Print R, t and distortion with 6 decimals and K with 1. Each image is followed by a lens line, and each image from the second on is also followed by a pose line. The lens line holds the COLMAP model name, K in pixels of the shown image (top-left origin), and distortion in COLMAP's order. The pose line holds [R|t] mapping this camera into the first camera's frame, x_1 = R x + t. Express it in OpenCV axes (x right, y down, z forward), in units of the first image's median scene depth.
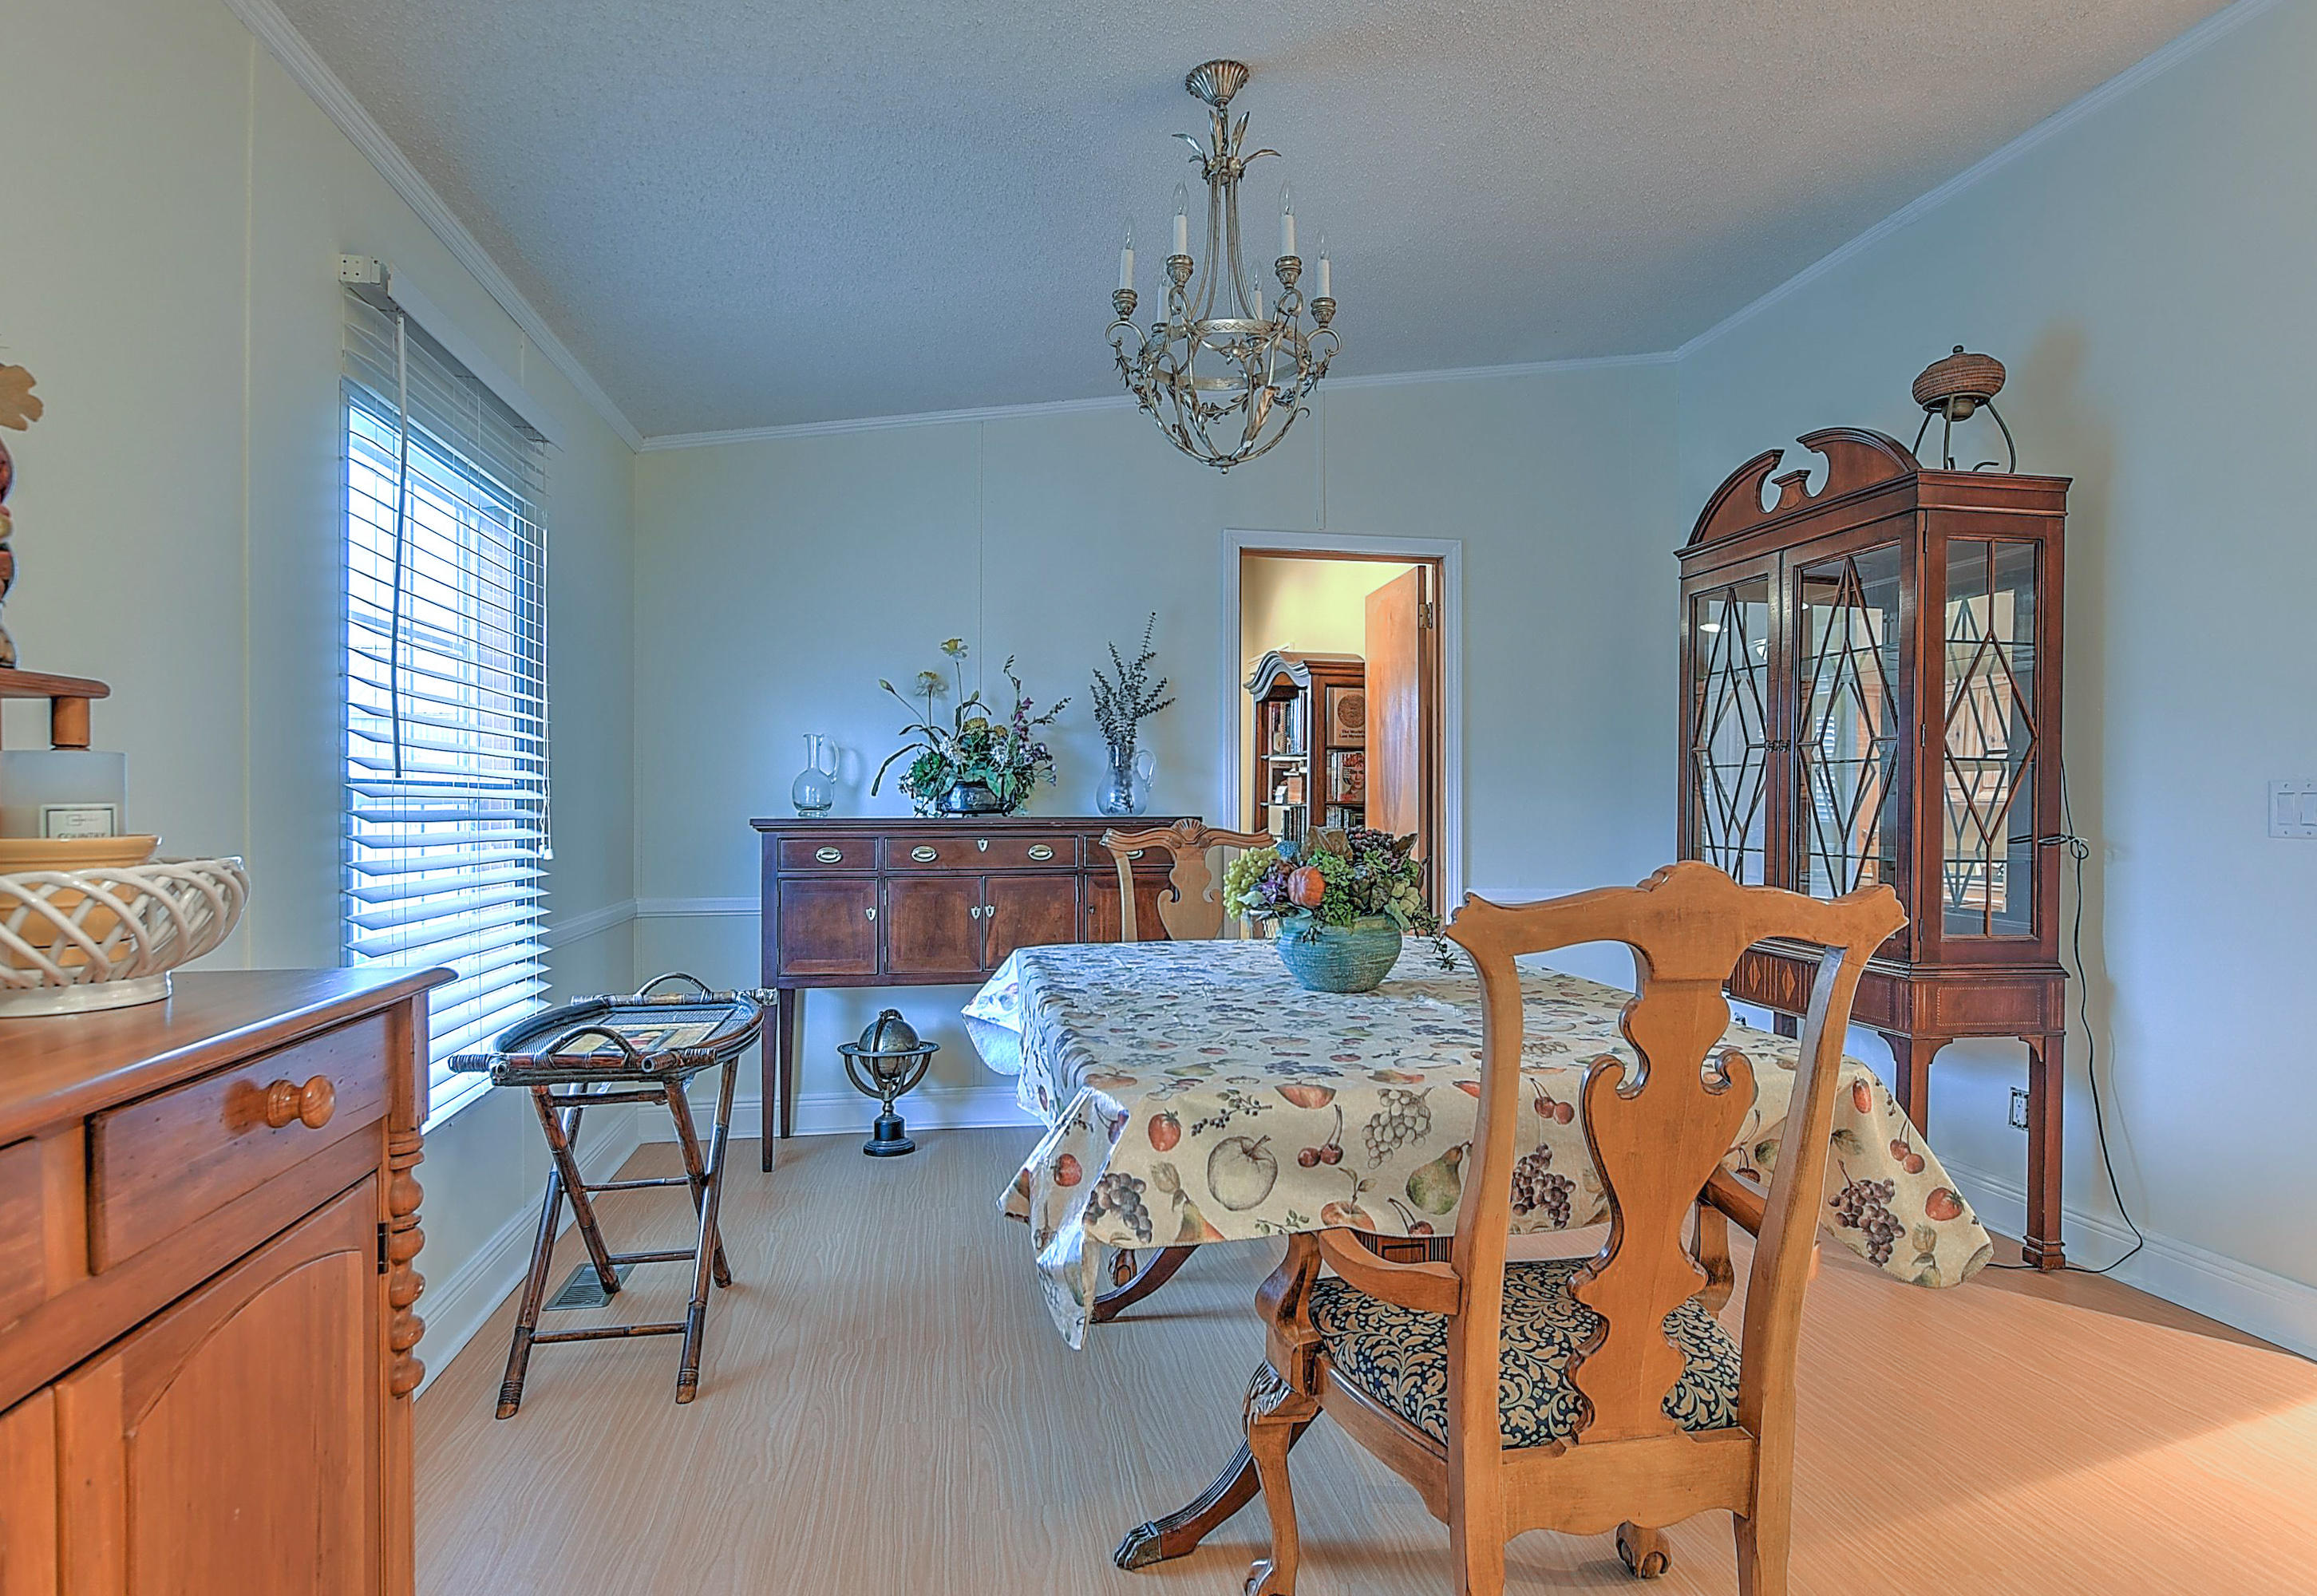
lens RADIAL K [[1263.6, 0, 1158.5], [0, 1263.6, 798.0], [0, 0, 1]] dist [-0.007228, 0.001182]
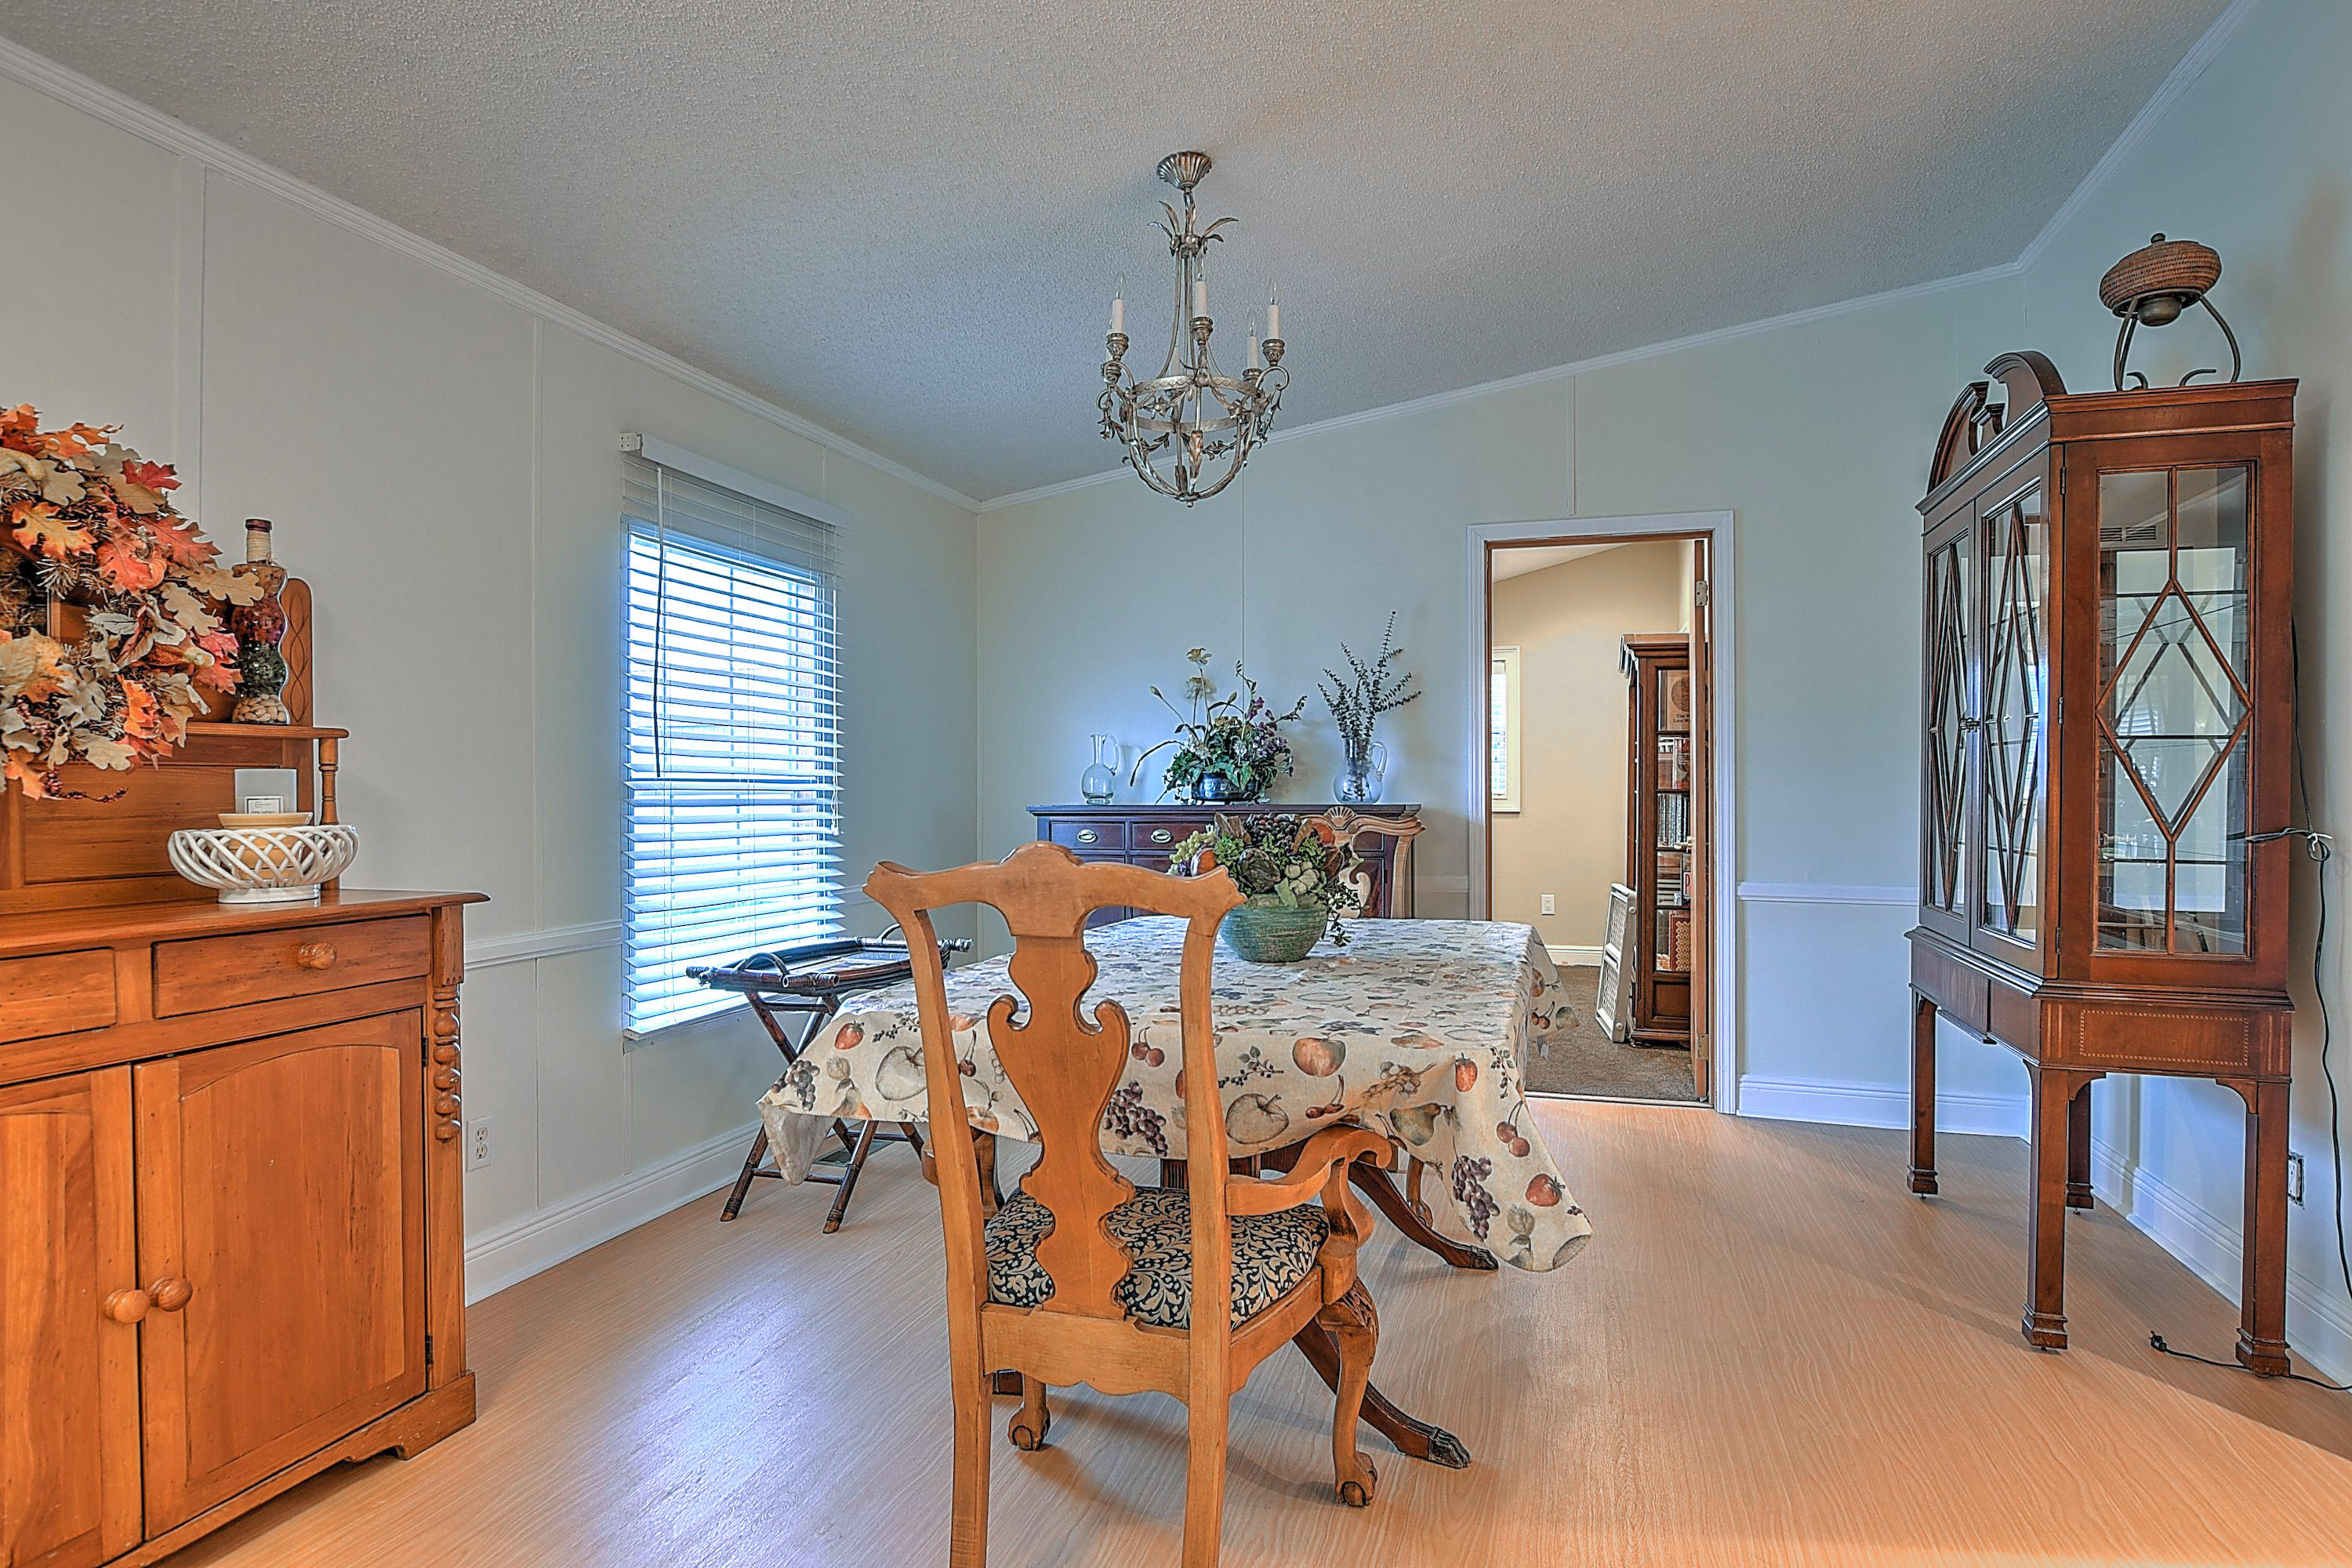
lens RADIAL K [[1241.1, 0, 1164.2], [0, 1241.1, 784.8], [0, 0, 1]] dist [-0.034117, 0.017730]
pose [[0.885033, -0.004385, -0.465508, 0.549711], [0.004224, 0.999990, -0.001390, -0.001792], [0.465510, -0.000736, 0.885042, -0.011674]]
